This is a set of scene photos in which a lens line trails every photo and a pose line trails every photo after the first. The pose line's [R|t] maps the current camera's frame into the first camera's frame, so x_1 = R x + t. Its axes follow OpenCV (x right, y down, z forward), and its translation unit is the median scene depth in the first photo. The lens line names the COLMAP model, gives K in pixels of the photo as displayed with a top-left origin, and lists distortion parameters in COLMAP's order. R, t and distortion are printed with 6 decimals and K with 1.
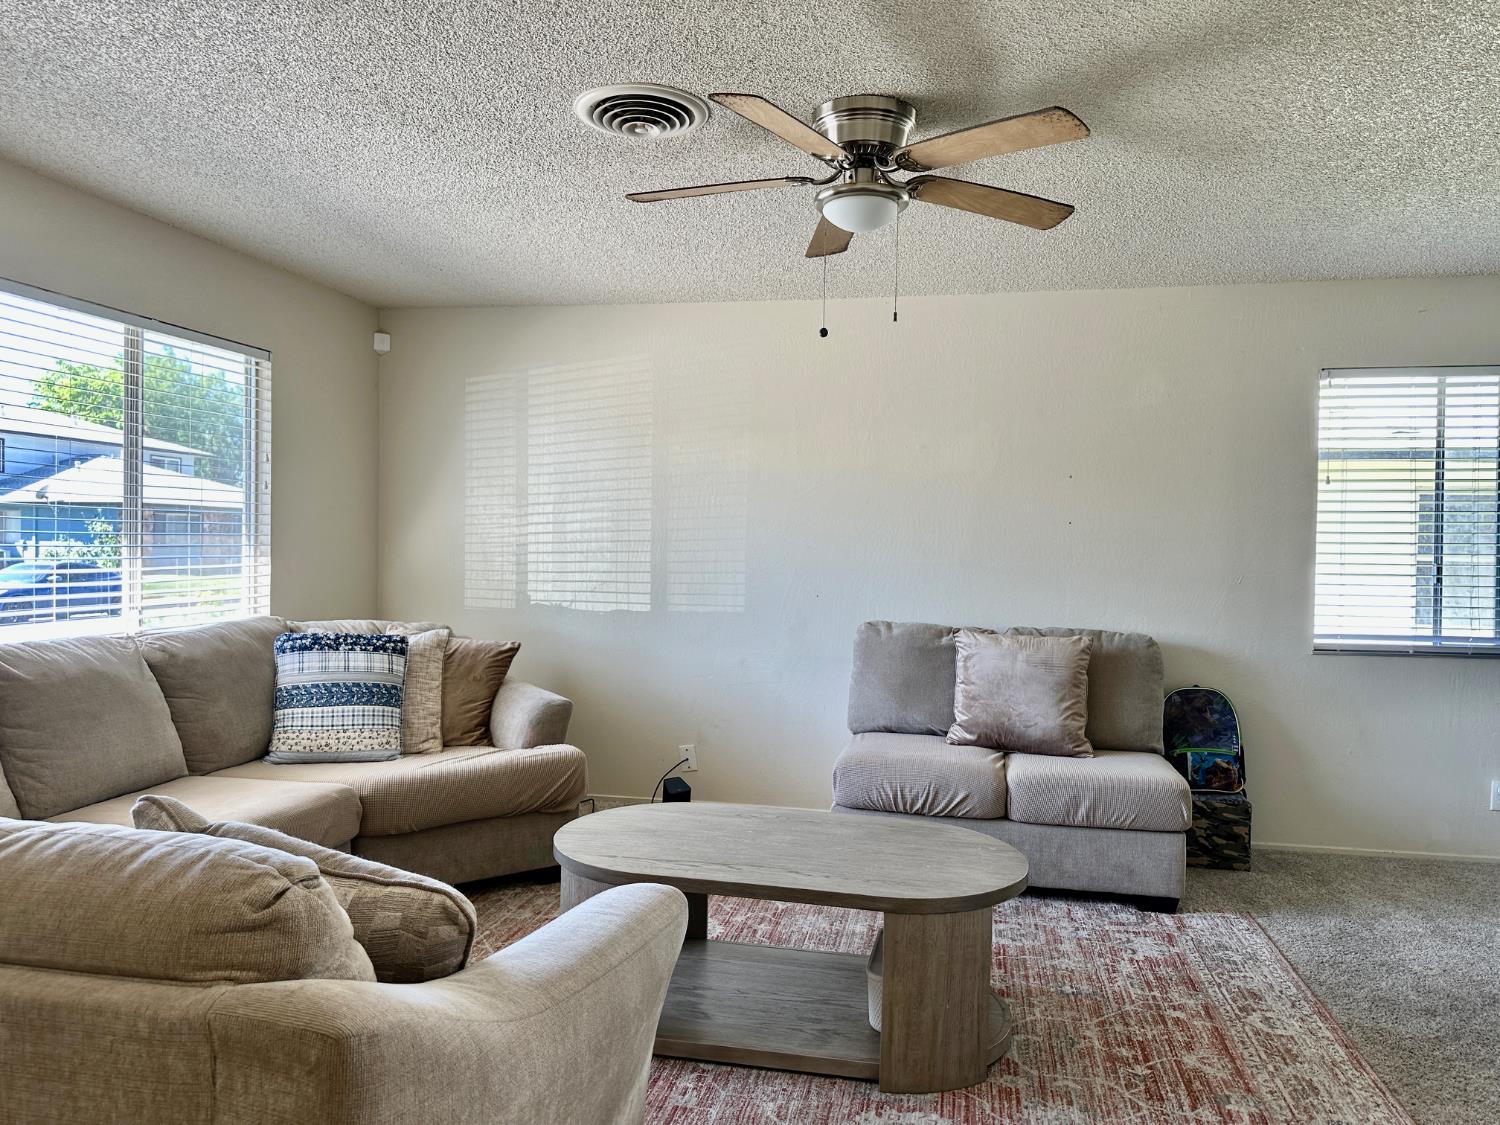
lens RADIAL K [[1057.9, 0, 758.2], [0, 1057.9, 554.2], [0, 0, 1]] dist [0.054666, -0.066202]
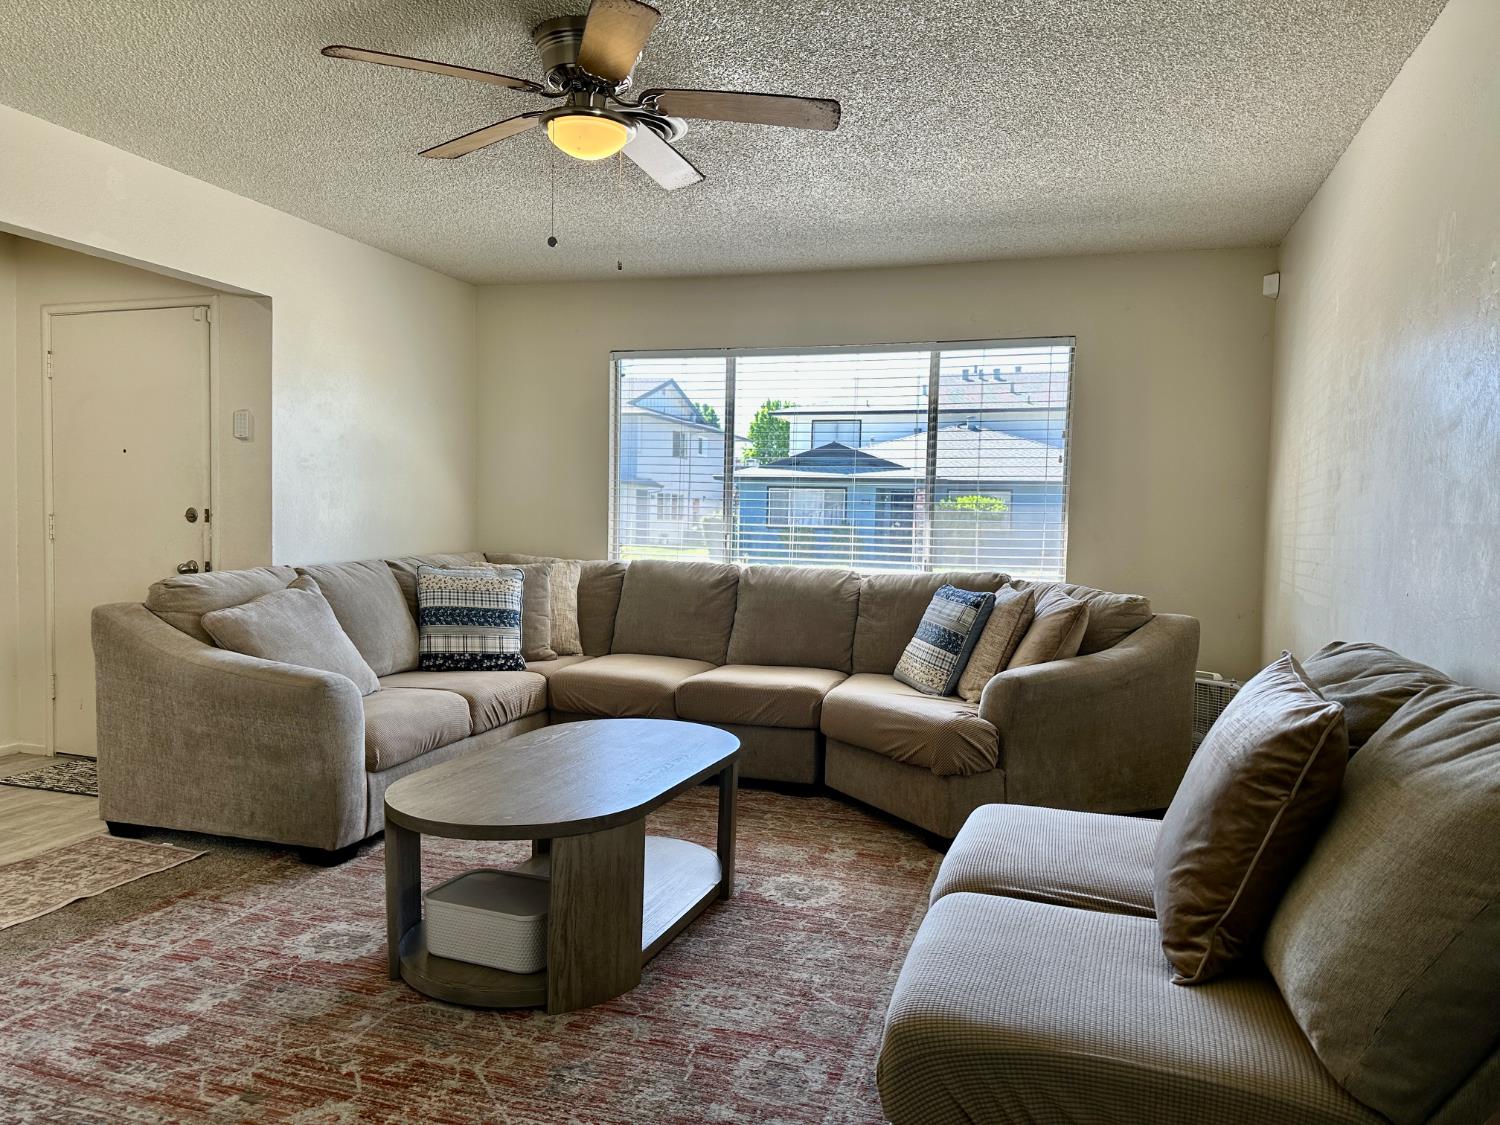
lens RADIAL K [[1057.9, 0, 760.6], [0, 1057.9, 562.0], [0, 0, 1]] dist [0.054666, -0.066202]
pose [[-0.106924, 0.023746, -0.993984, 0.788460], [-0.033115, 0.999075, 0.027430, 0.026321], [0.993716, 0.035848, -0.106039, 0.946047]]
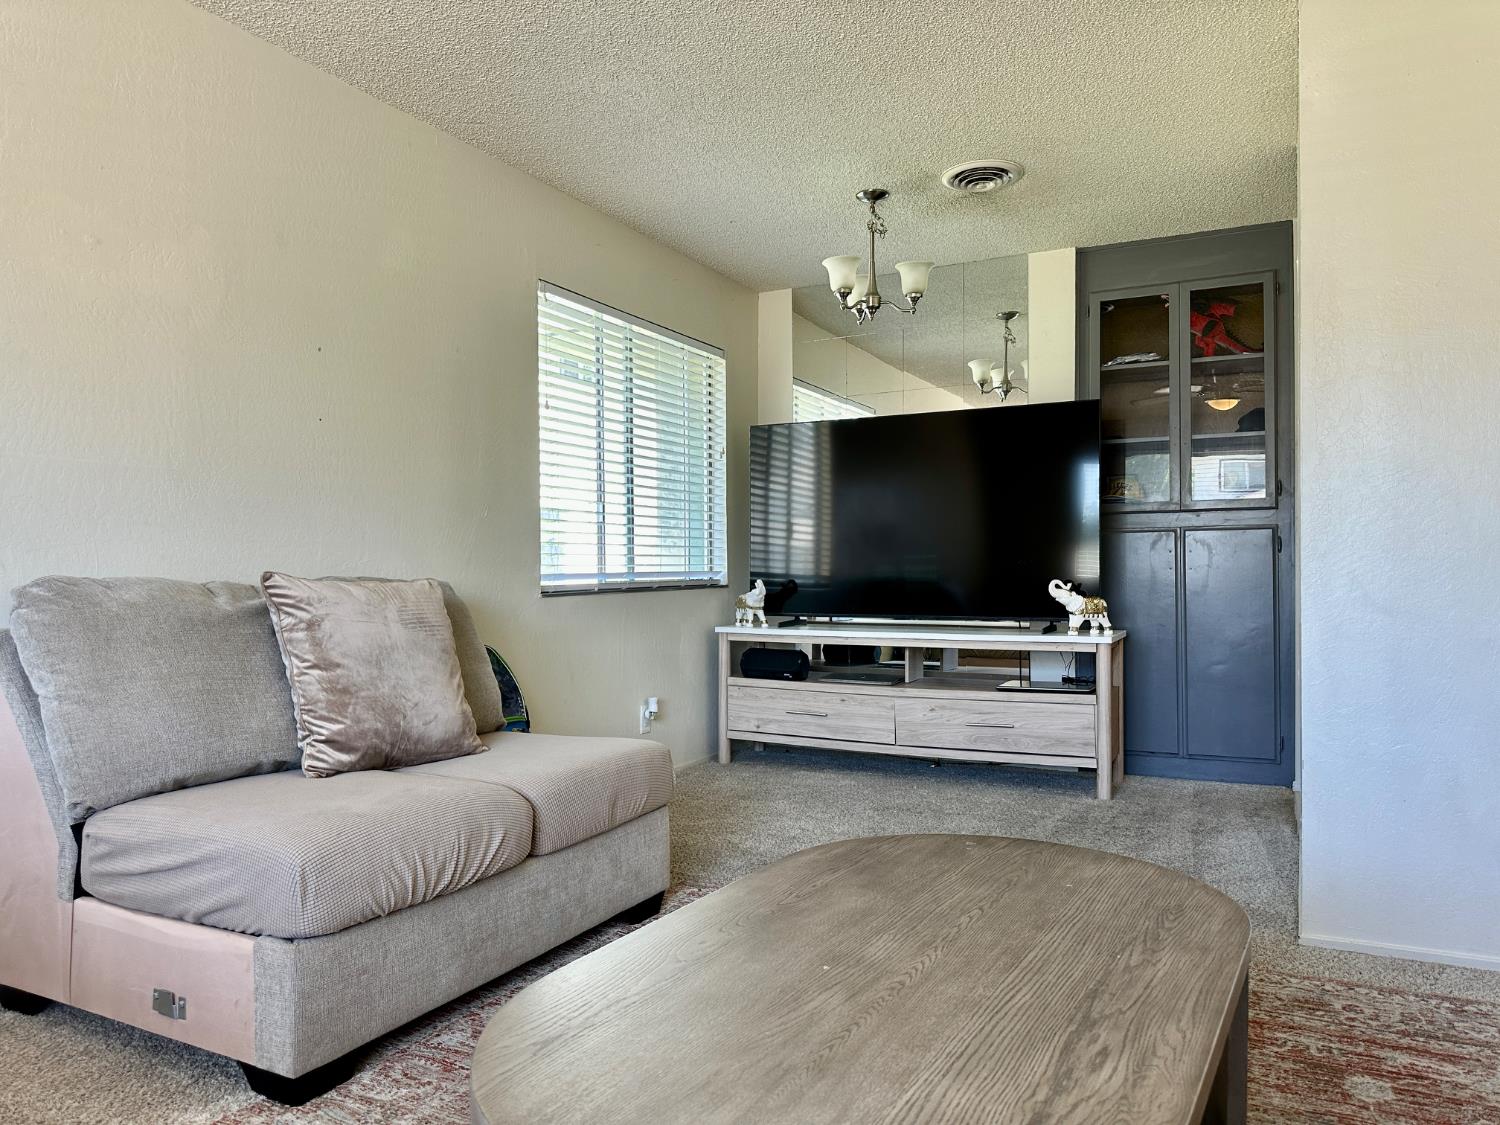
lens RADIAL K [[1057.9, 0, 746.5], [0, 1057.9, 560.6], [0, 0, 1]] dist [0.054666, -0.066202]
pose [[0.280717, -0.012337, 0.959711, -0.335863], [0.013072, 0.999874, 0.009030, 0.067196], [-0.959702, 0.010011, 0.280843, 0.691478]]
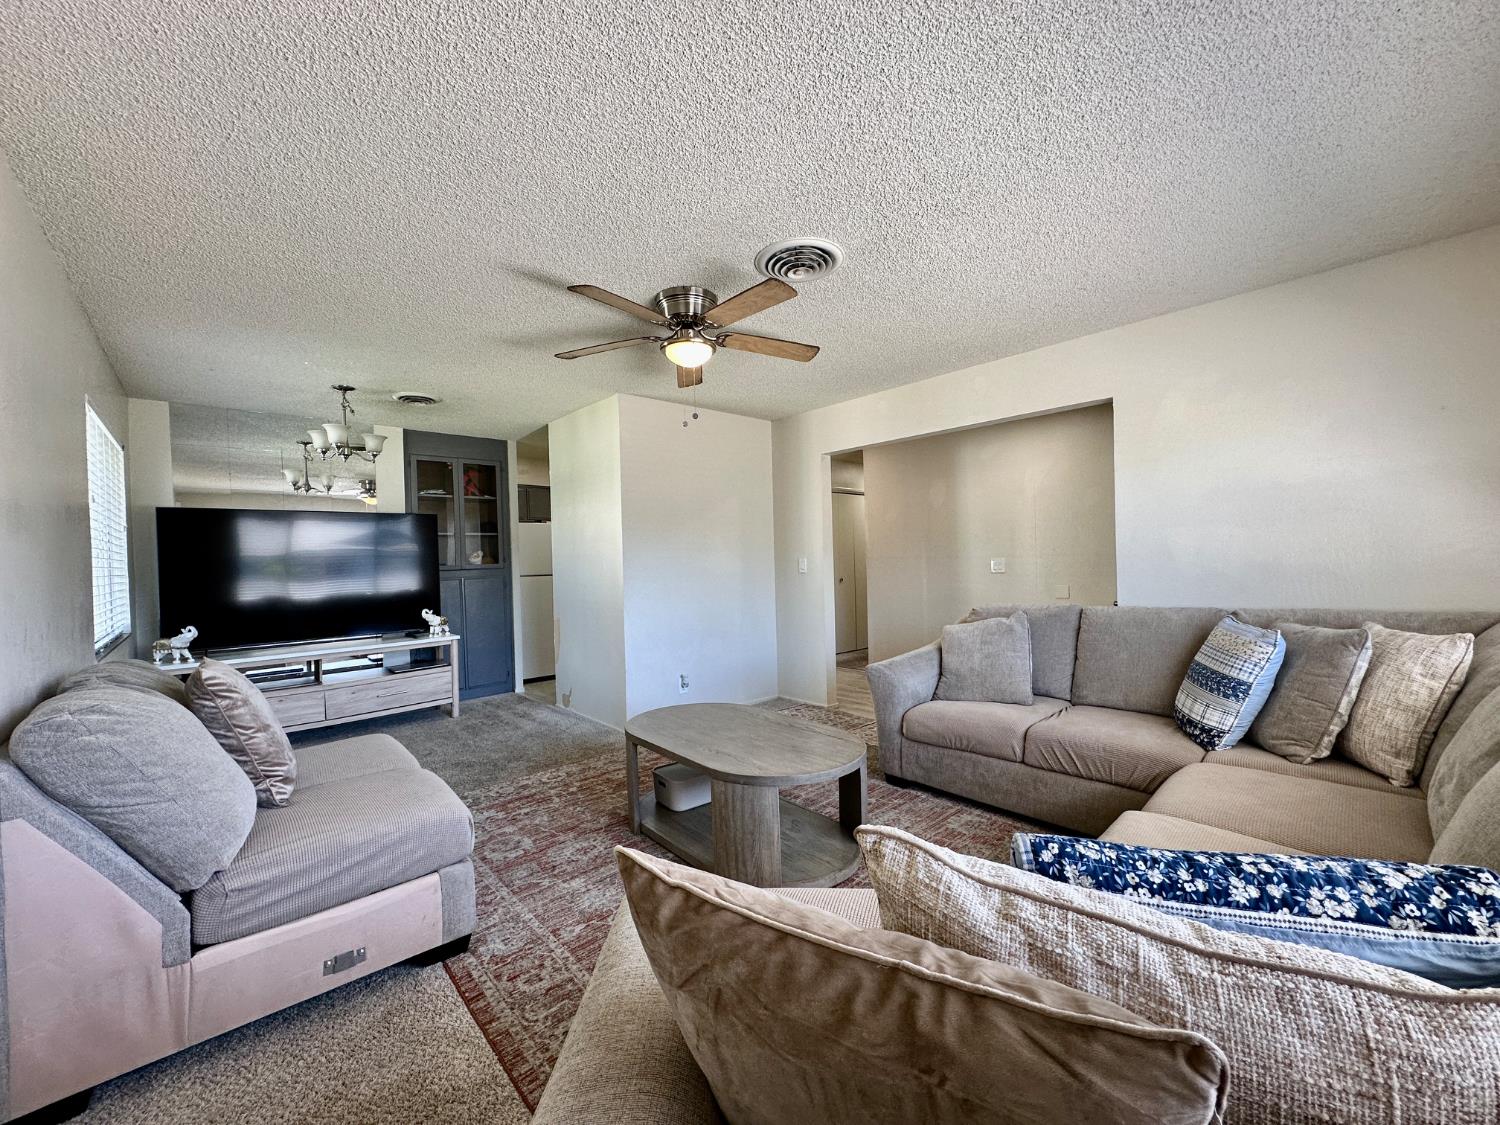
lens RADIAL K [[599.4, 0, 751.9], [0, 599.4, 566.0], [0, 0, 1]] dist [-0.006335, 0.001562]
pose [[-0.799687, -0.001954, 0.600414, -0.409959], [0.018423, 0.999444, 0.027790, -0.007572], [-0.600134, 0.033285, -0.799206, 1.267615]]
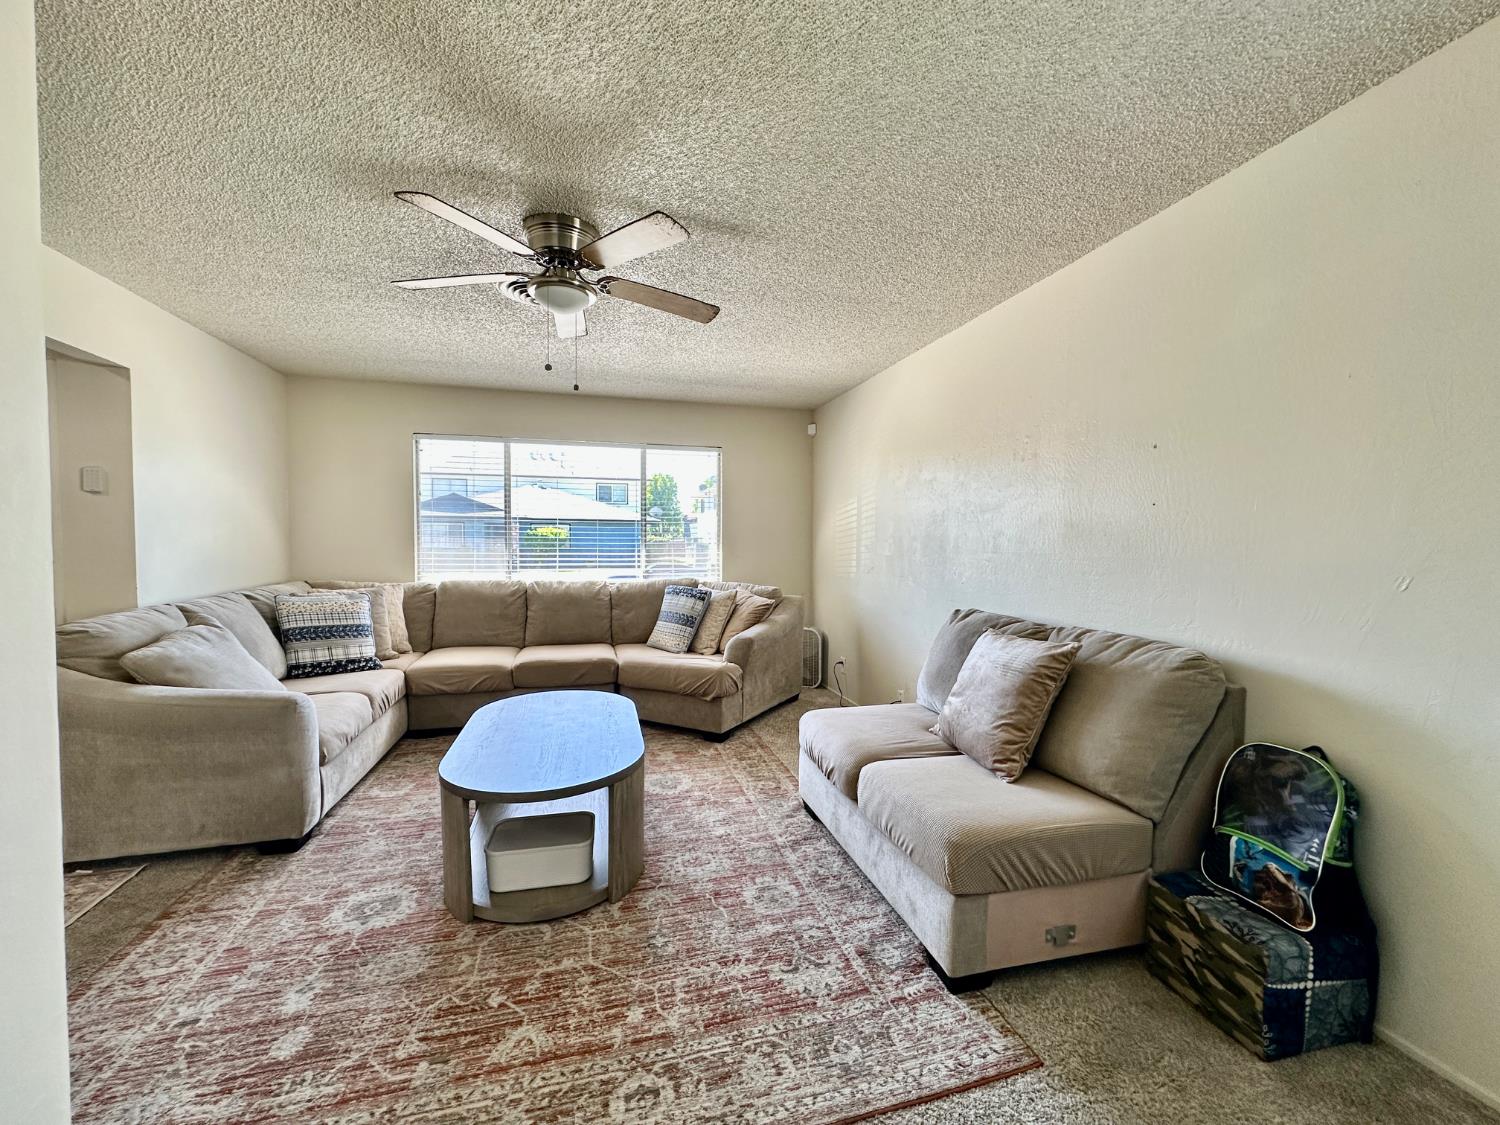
lens RADIAL K [[599.4, 0, 754.3], [0, 599.4, 560.5], [0, 0, 1]] dist [-0.006335, 0.001562]
pose [[0.446517, 0.012788, -0.894684, 0.690132], [-0.005947, 0.999918, 0.011324, 0.012089], [0.894756, 0.000264, 0.446556, 0.647501]]
